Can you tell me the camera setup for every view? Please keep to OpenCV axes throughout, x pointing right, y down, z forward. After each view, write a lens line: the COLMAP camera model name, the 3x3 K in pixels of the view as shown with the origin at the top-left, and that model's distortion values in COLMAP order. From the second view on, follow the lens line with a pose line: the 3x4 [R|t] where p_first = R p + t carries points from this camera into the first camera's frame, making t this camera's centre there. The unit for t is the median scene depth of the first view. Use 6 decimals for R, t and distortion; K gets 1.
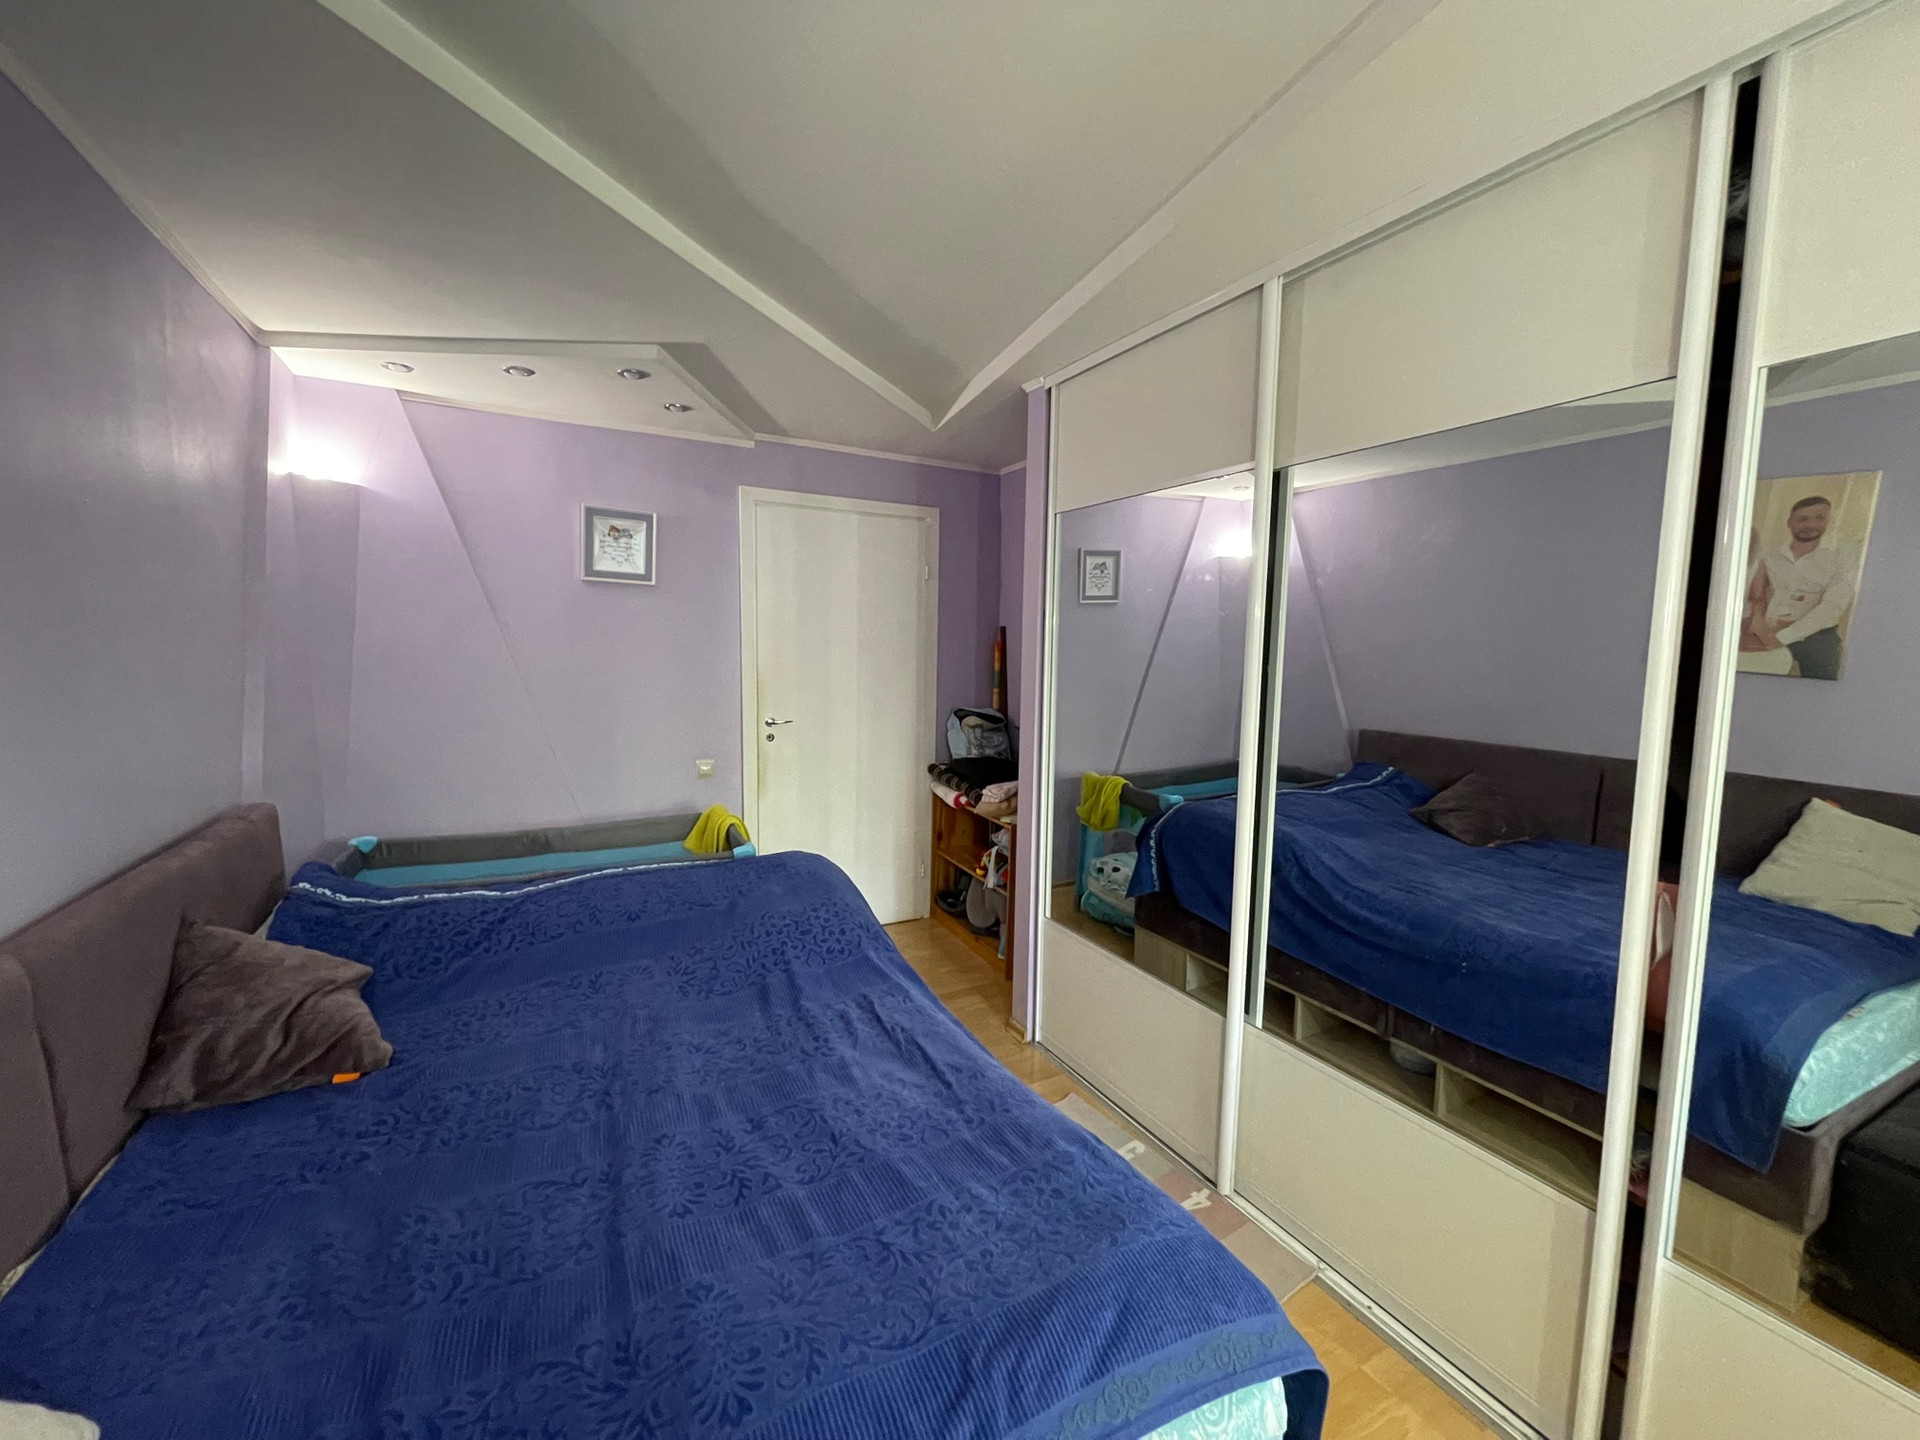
lens RADIAL K [[769.2, 0, 963.3], [0, 769.2, 707.0], [0, 0, 1]] dist [-0.012323, 0.002771]
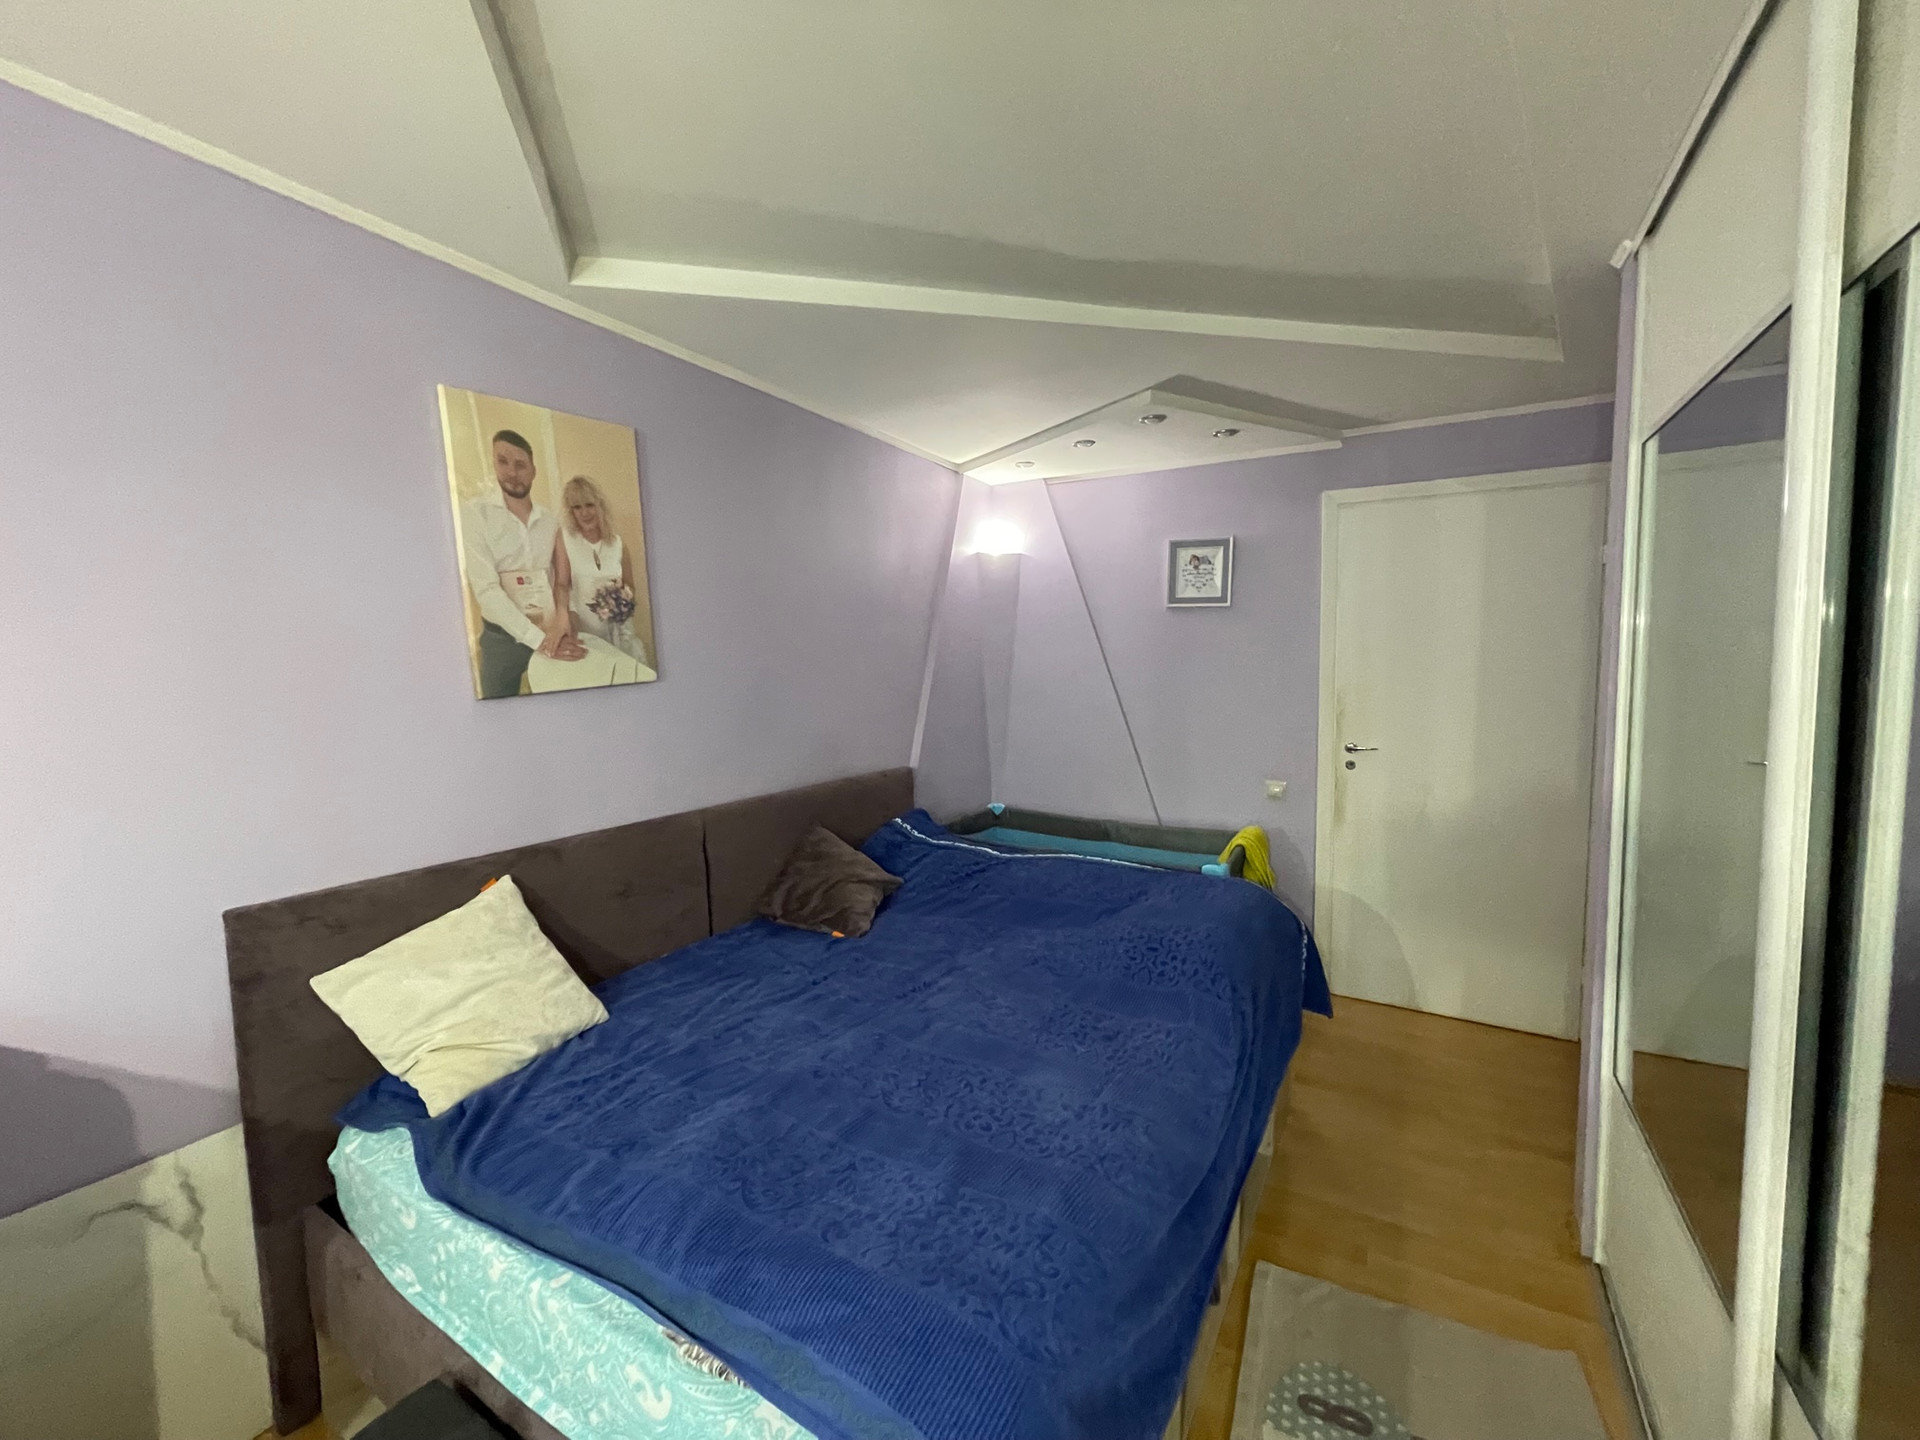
lens RADIAL K [[769.2, 0, 967.9], [0, 769.2, 725.7], [0, 0, 1]] dist [-0.012323, 0.002771]
pose [[0.515964, 0.052169, -0.855020, 0.428440], [-0.053186, 0.998169, 0.028808, -0.011901], [0.854958, 0.030611, 0.517794, 0.224570]]
